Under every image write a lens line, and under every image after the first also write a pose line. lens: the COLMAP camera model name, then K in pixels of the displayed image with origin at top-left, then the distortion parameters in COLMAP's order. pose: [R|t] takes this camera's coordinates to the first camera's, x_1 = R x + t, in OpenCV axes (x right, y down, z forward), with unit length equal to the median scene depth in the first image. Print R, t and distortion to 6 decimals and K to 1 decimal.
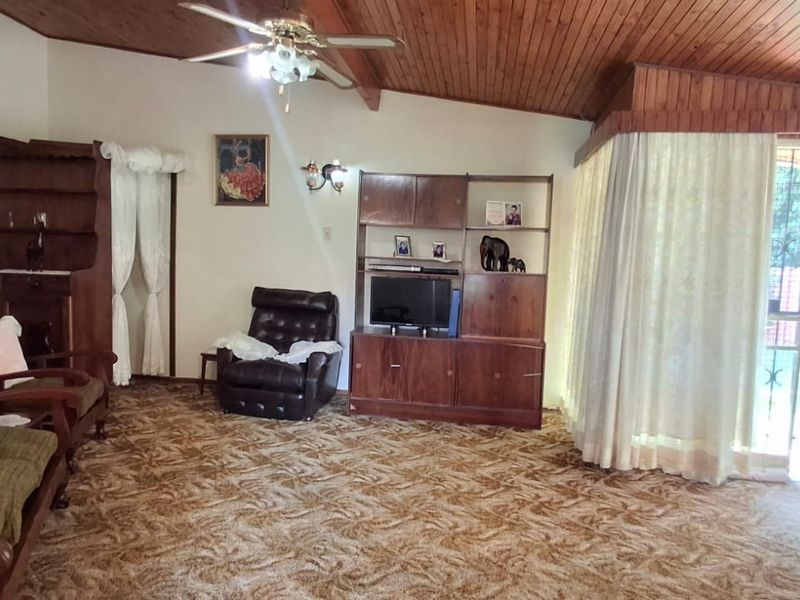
lens RADIAL K [[598.4, 0, 396.2], [0, 598.4, 308.1], [0, 0, 1]] dist [-0.010684, 0.011051]
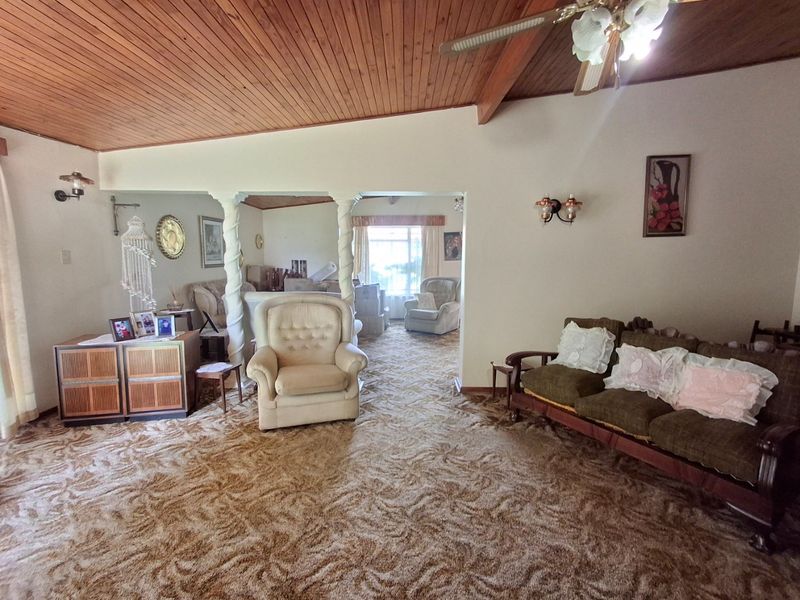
lens RADIAL K [[364.8, 0, 402.1], [0, 364.8, 295.2], [0, 0, 1]] dist [0.017327, -0.010926]
pose [[-0.990745, -0.033798, -0.131458, 0.097312], [-0.058366, 0.980471, 0.187802, -0.128316], [0.122543, 0.193737, -0.973370, 1.179172]]
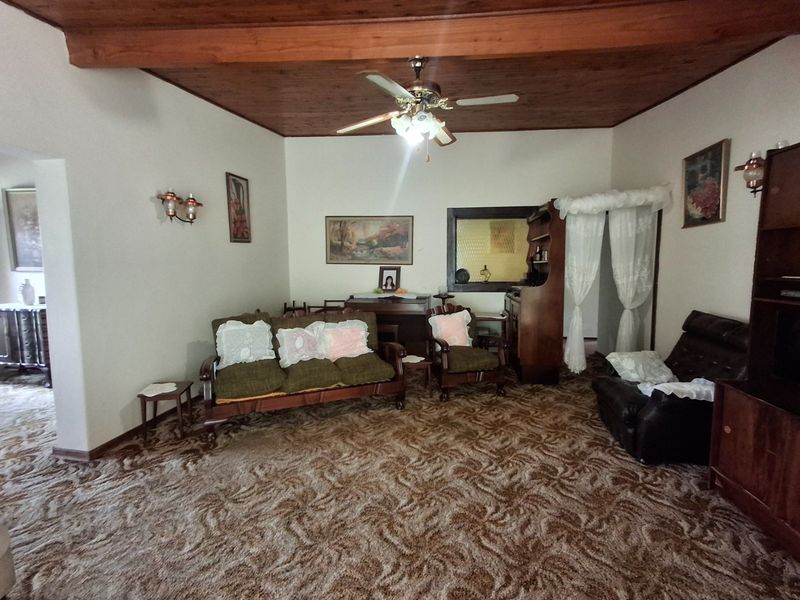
lens RADIAL K [[365.1, 0, 404.4], [0, 365.1, 297.8], [0, 0, 1]] dist [0.005351, 0.000520]
pose [[0.012256, 0.051281, -0.998609, 0.483583], [-0.087283, 0.994927, 0.050021, -0.065219], [0.996108, 0.086549, 0.016670, 0.790689]]
